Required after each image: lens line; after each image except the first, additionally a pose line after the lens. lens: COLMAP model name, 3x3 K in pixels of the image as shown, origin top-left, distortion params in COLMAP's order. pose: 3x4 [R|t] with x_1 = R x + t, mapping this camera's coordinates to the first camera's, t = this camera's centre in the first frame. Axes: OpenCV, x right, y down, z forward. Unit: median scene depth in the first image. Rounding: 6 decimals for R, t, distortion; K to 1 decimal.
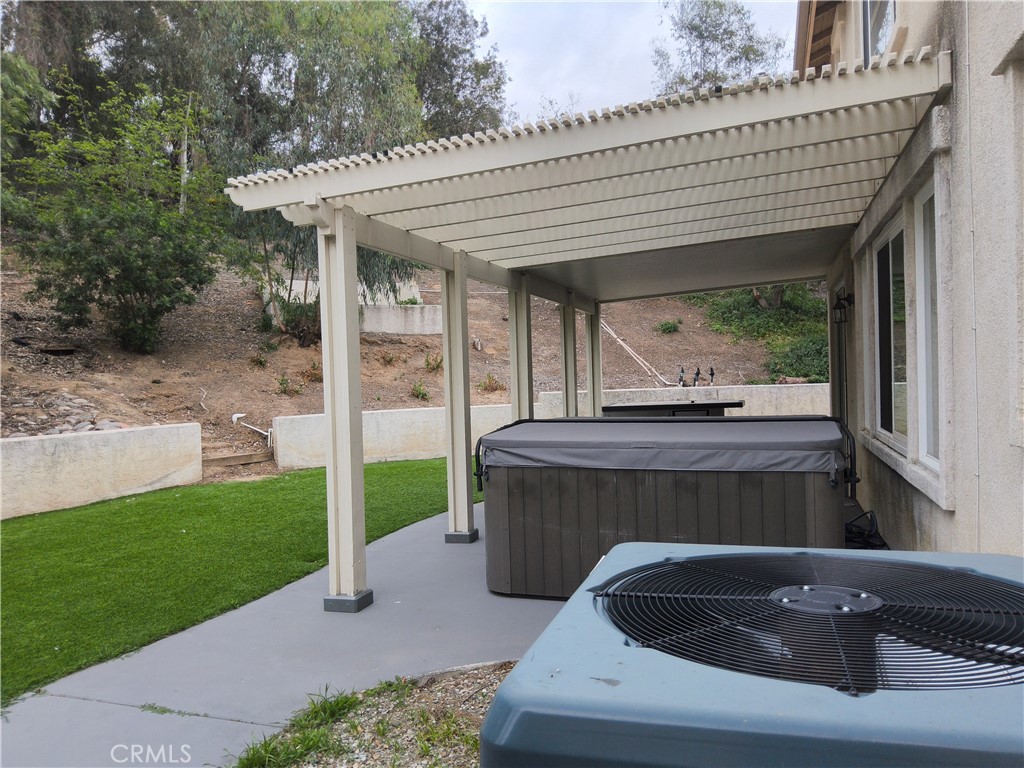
lens RADIAL K [[774.0, 0, 520.6], [0, 774.0, 390.0], [0, 0, 1]] dist [0.059909, -0.105365]
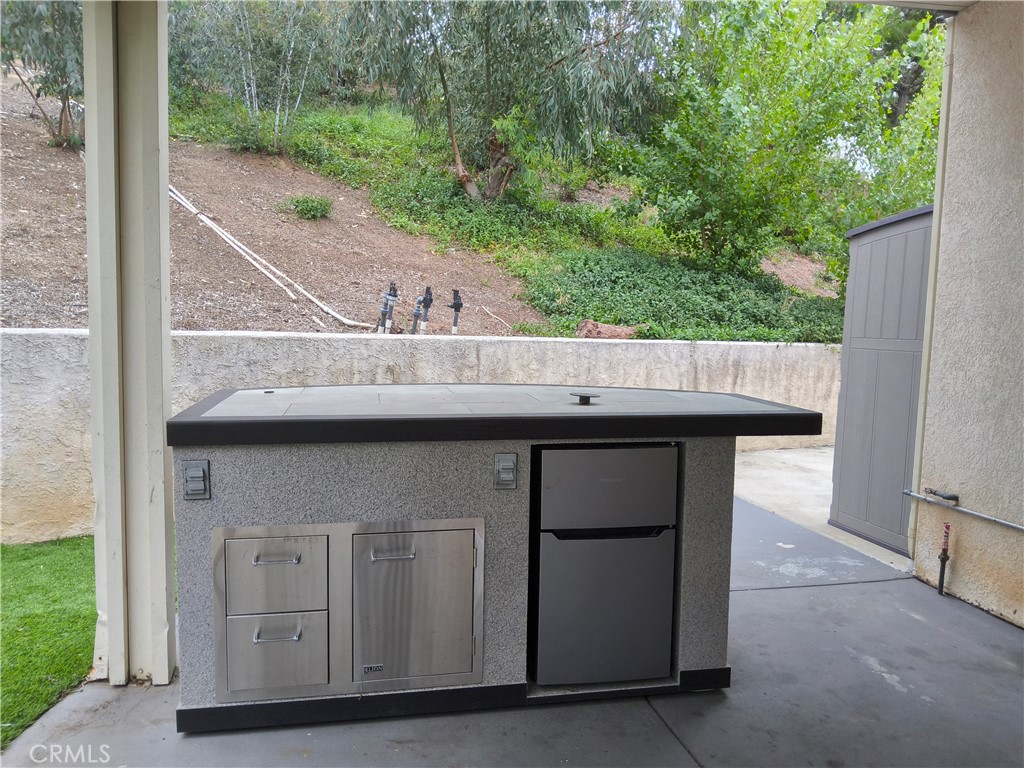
lens RADIAL K [[774.0, 0, 520.6], [0, 774.0, 390.0], [0, 0, 1]] dist [0.059909, -0.105365]
pose [[0.855413, 0.009991, 0.517850, 0.073945], [-0.045250, 0.997433, 0.055504, -0.000236], [-0.515966, -0.070912, 0.853669, 0.732787]]
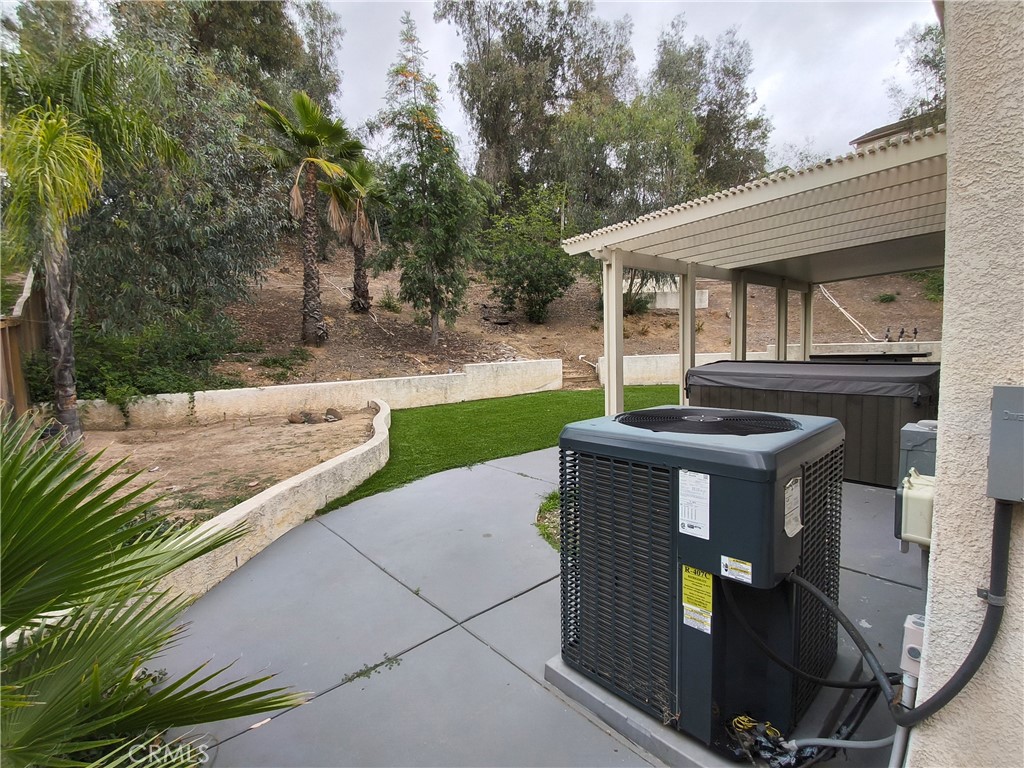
lens RADIAL K [[469.7, 0, 513.7], [0, 469.7, 378.9], [0, 0, 1]] dist [0.027406, -0.031133]
pose [[0.866756, 0.044337, -0.496758, 0.060565], [-0.006405, 0.996948, 0.077804, 0.000397], [0.498691, -0.064255, 0.864395, -0.070048]]
